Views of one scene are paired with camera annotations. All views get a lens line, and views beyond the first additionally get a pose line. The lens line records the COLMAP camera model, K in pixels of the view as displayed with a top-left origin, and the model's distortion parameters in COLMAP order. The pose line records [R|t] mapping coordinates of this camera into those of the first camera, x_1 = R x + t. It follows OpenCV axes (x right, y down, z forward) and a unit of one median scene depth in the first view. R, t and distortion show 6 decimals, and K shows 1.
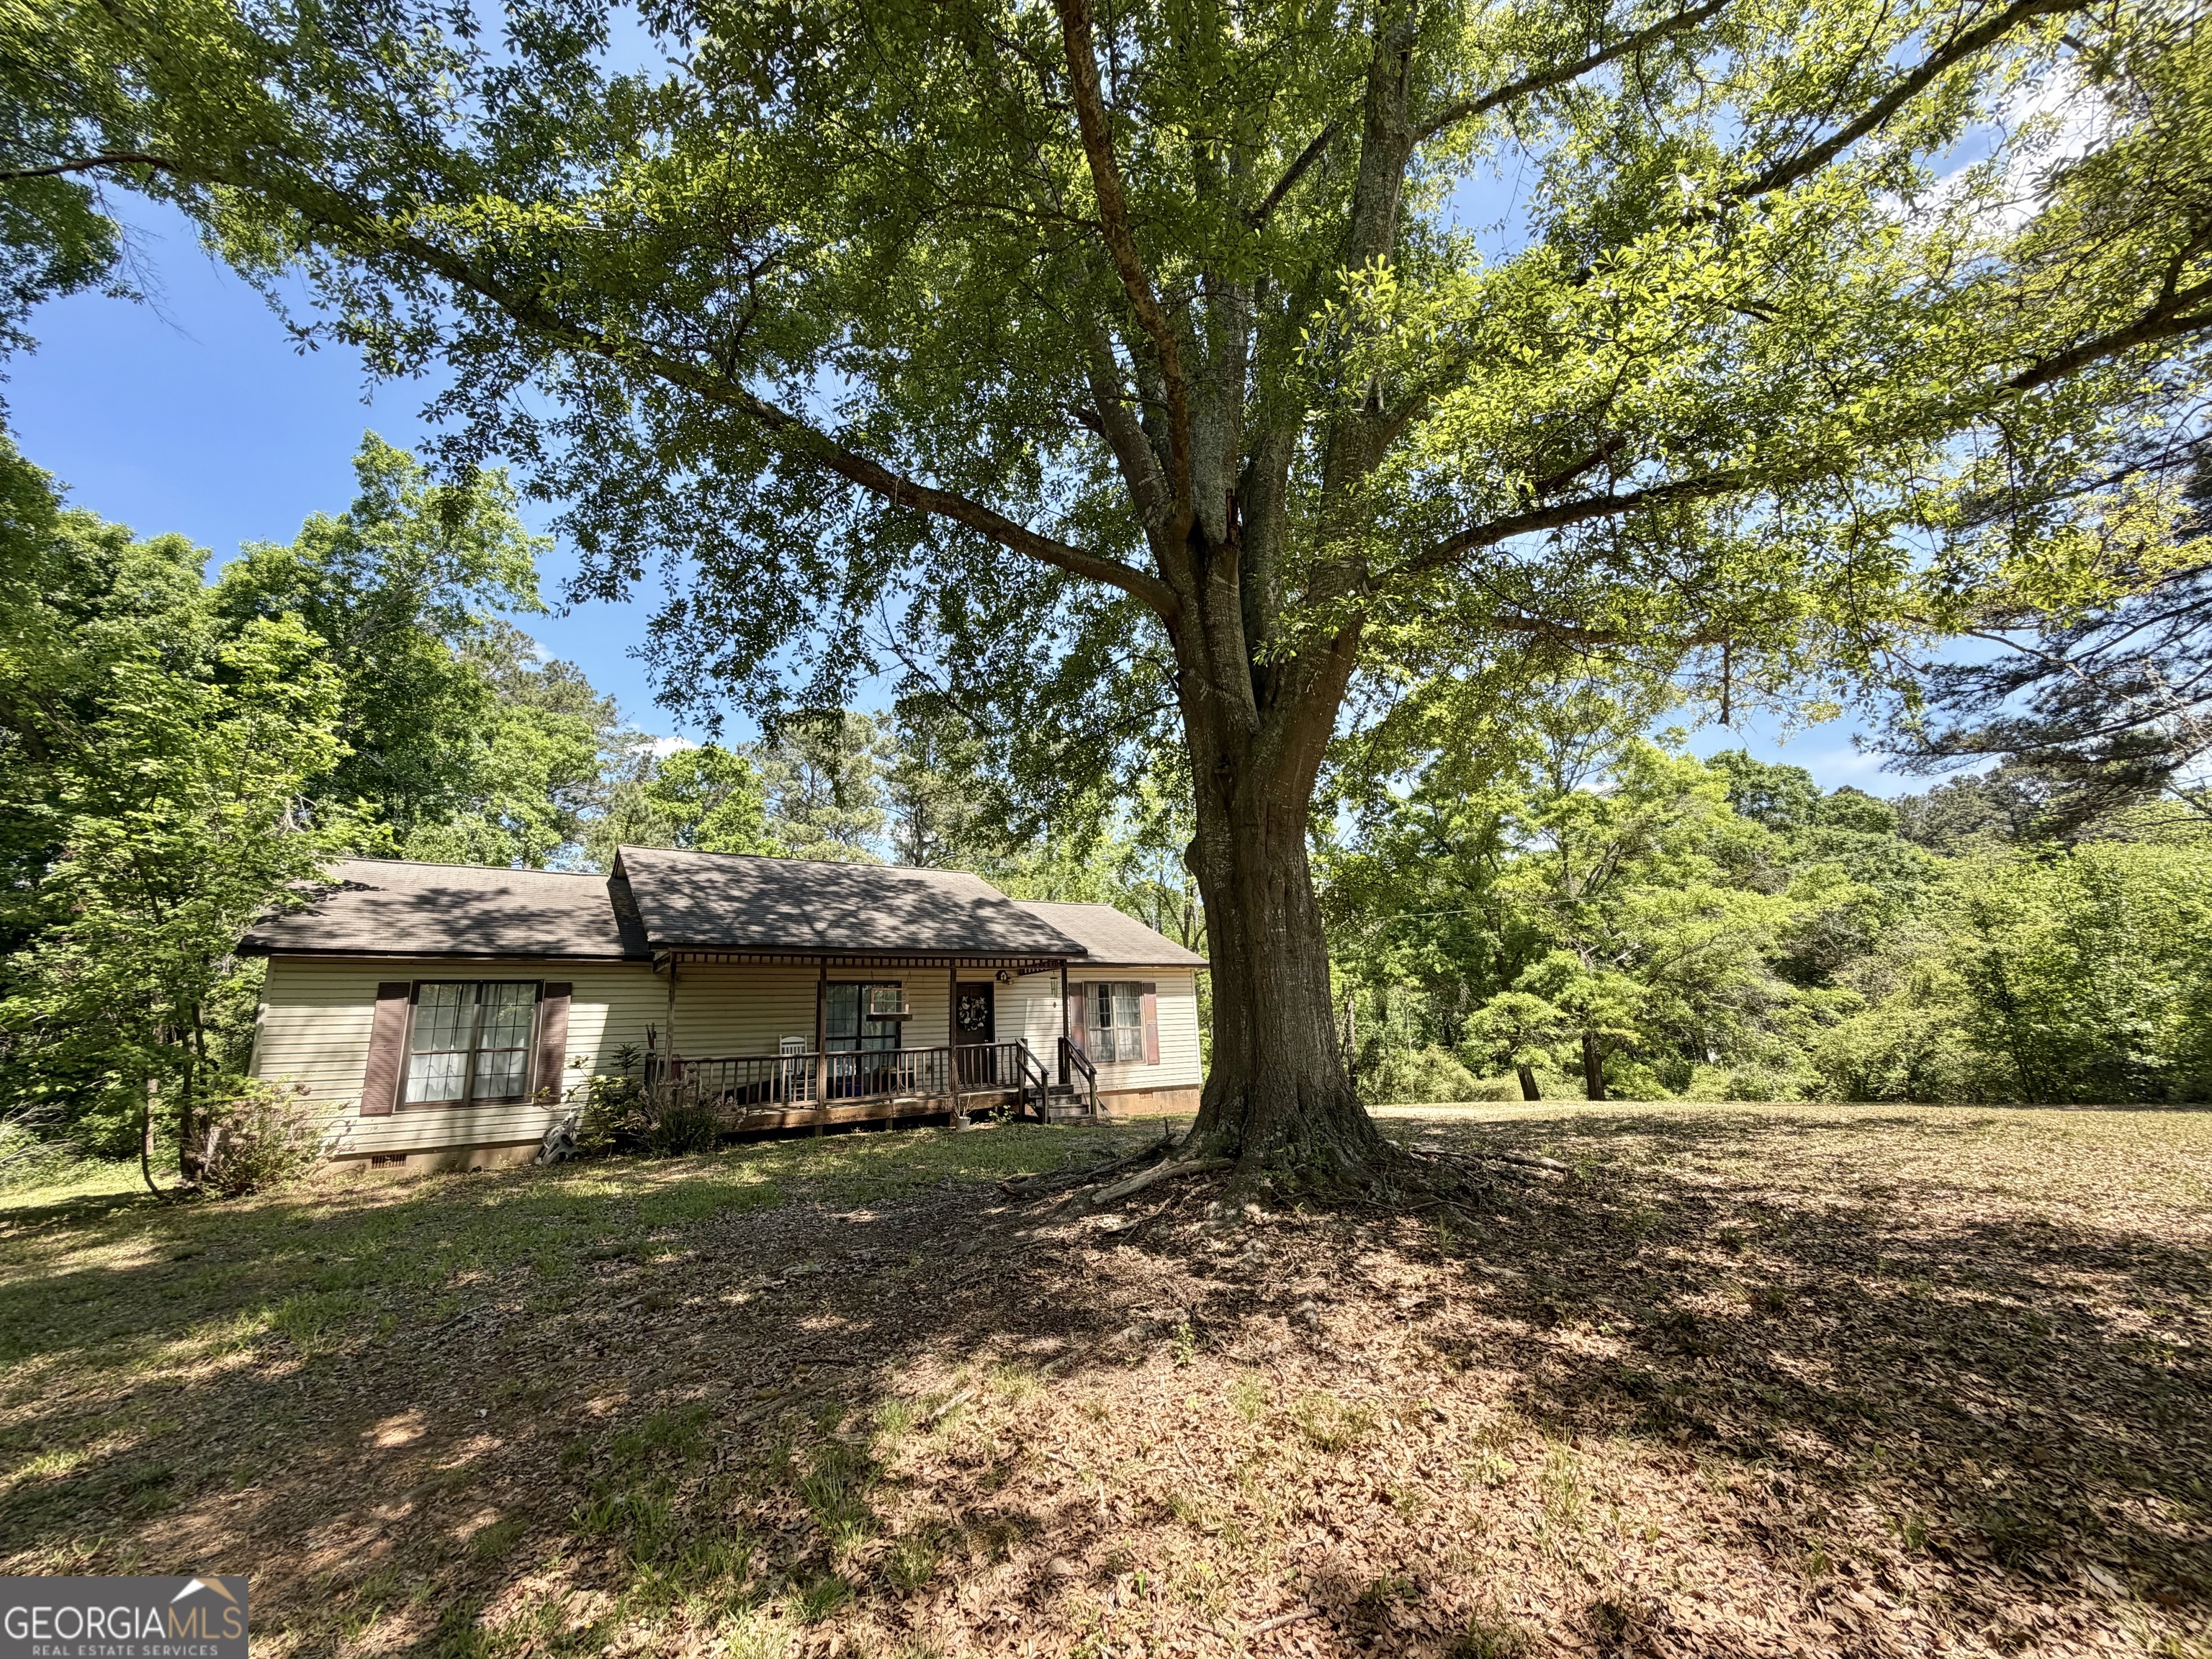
lens RADIAL K [[886.5, 0, 1104.5], [0, 886.5, 830.9], [0, 0, 1]] dist [0.003431, -0.000576]
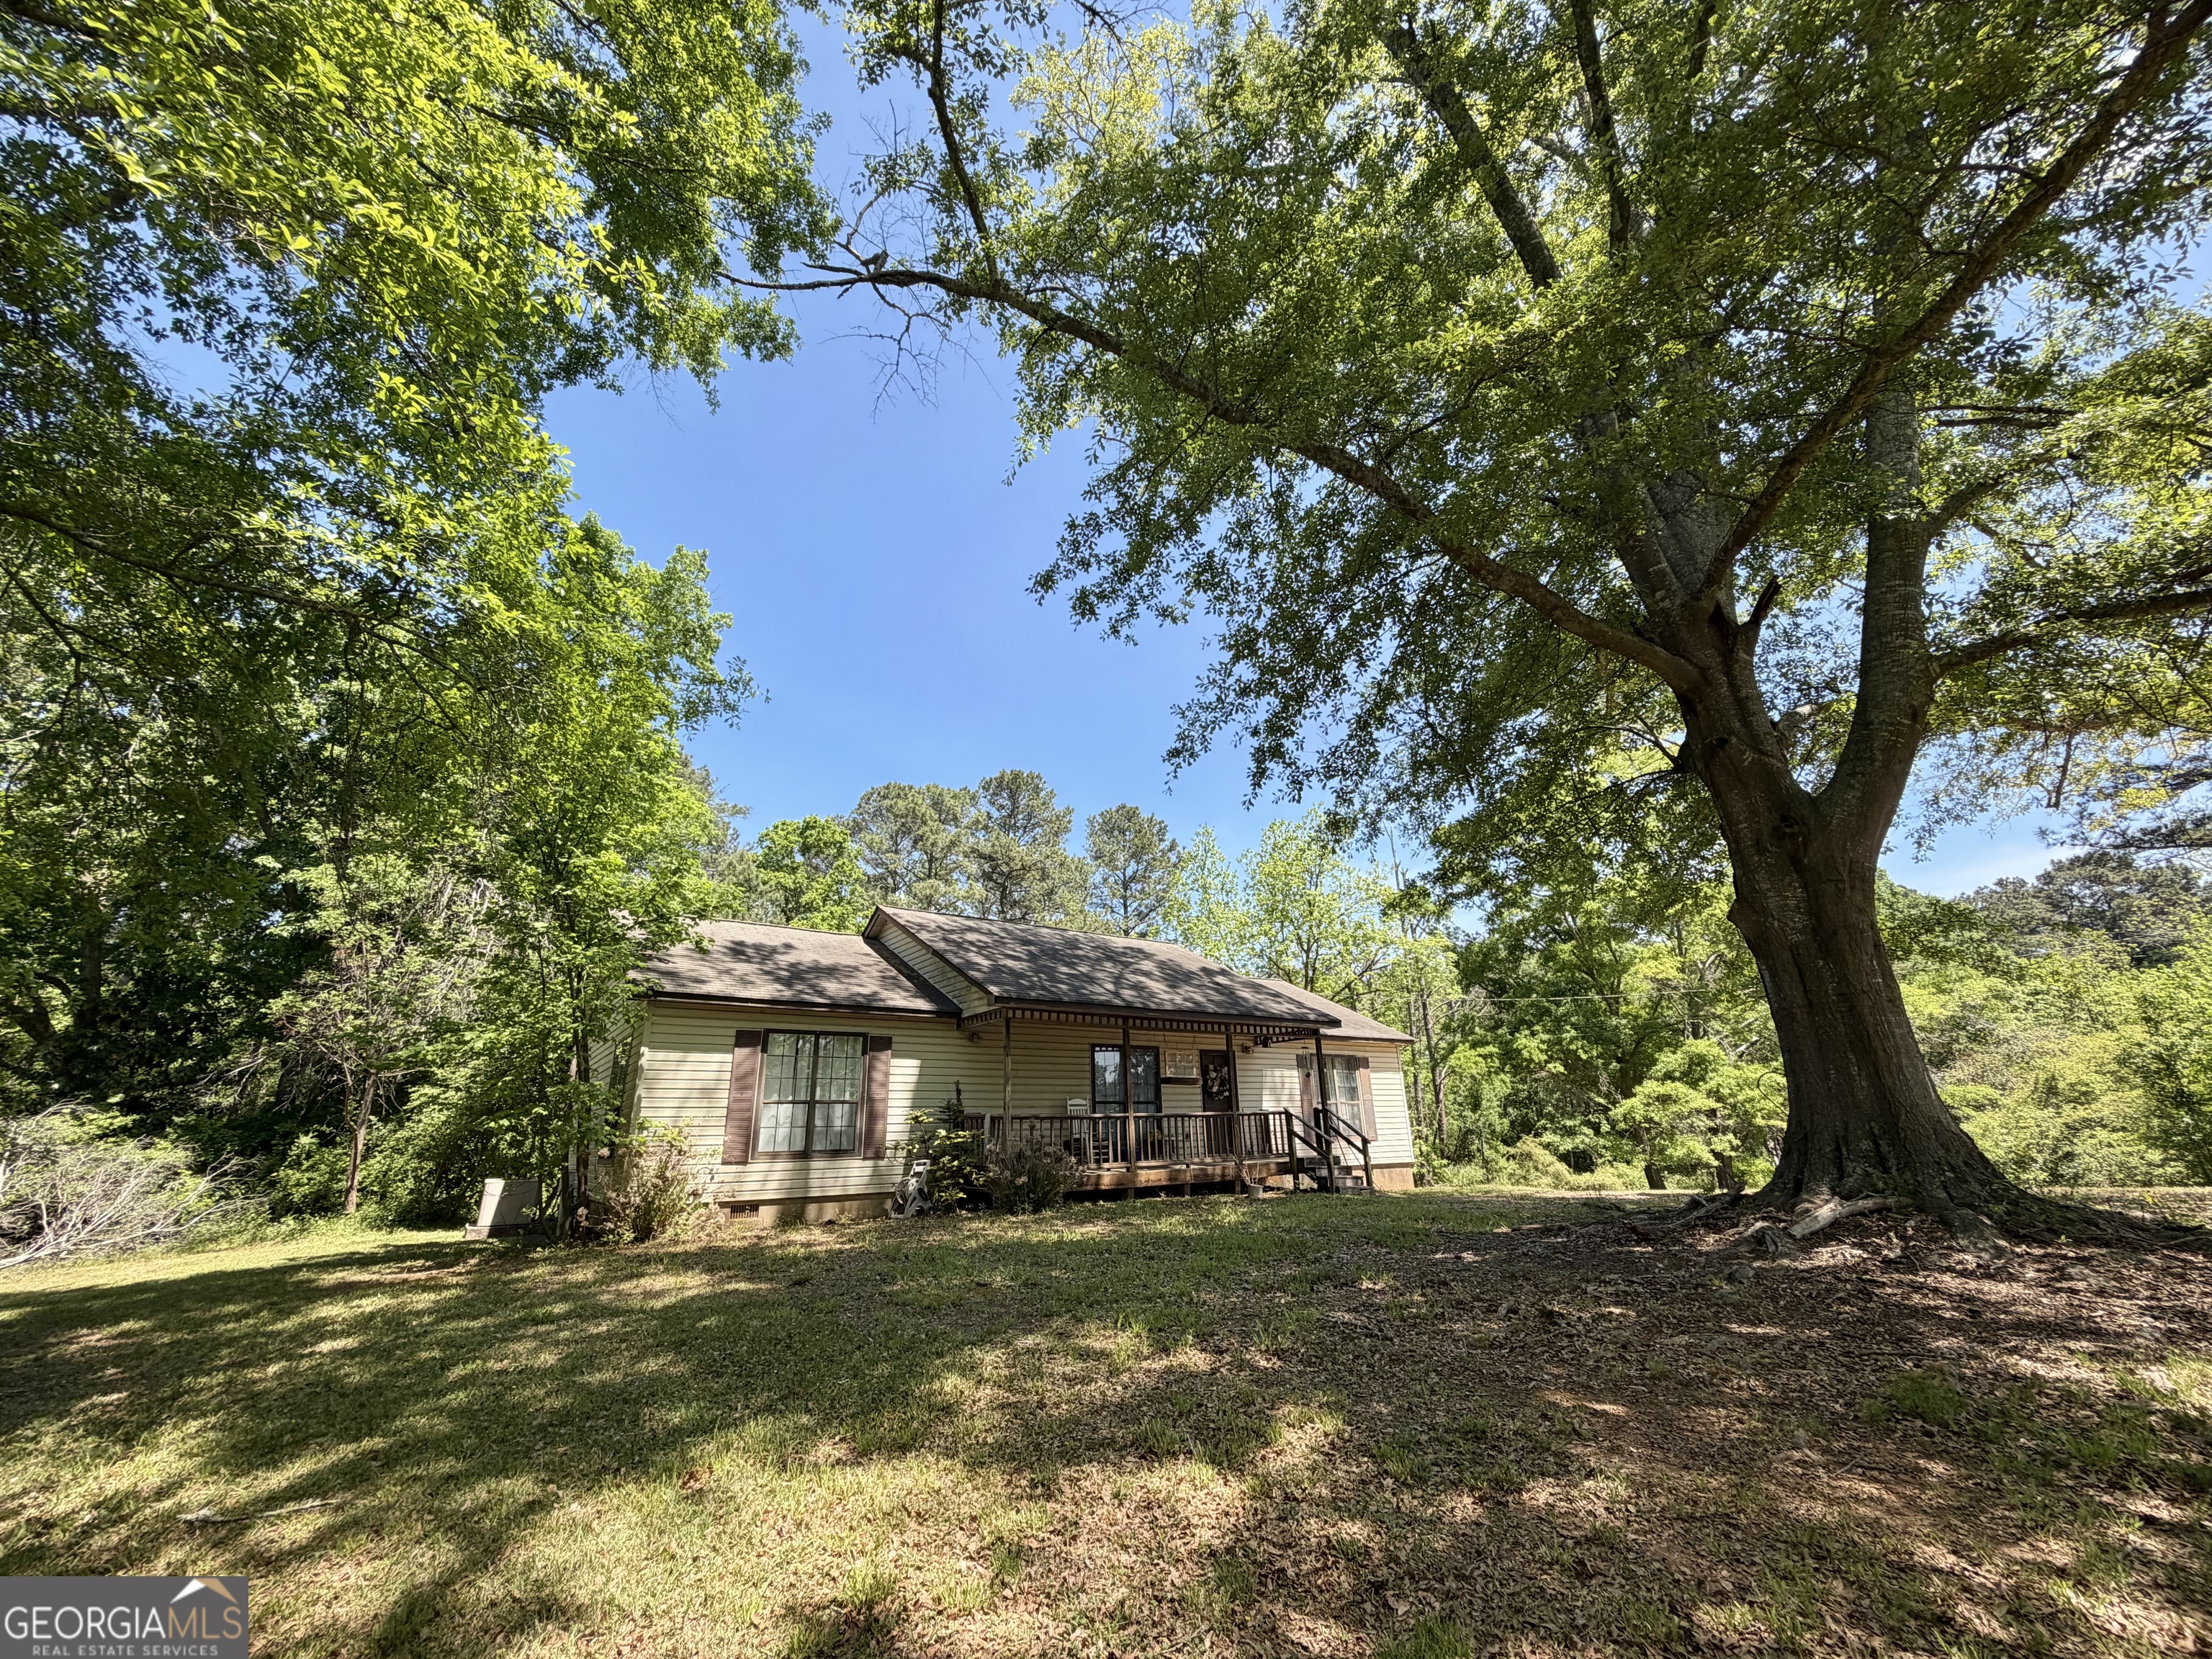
lens RADIAL K [[886.5, 0, 1107.5], [0, 886.5, 823.3], [0, 0, 1]] dist [0.003431, -0.000576]
pose [[0.999700, 0.024083, 0.004406, -0.317692], [-0.023489, 0.994219, -0.104771, 0.025747], [-0.006904, 0.104637, 0.994487, -0.031233]]
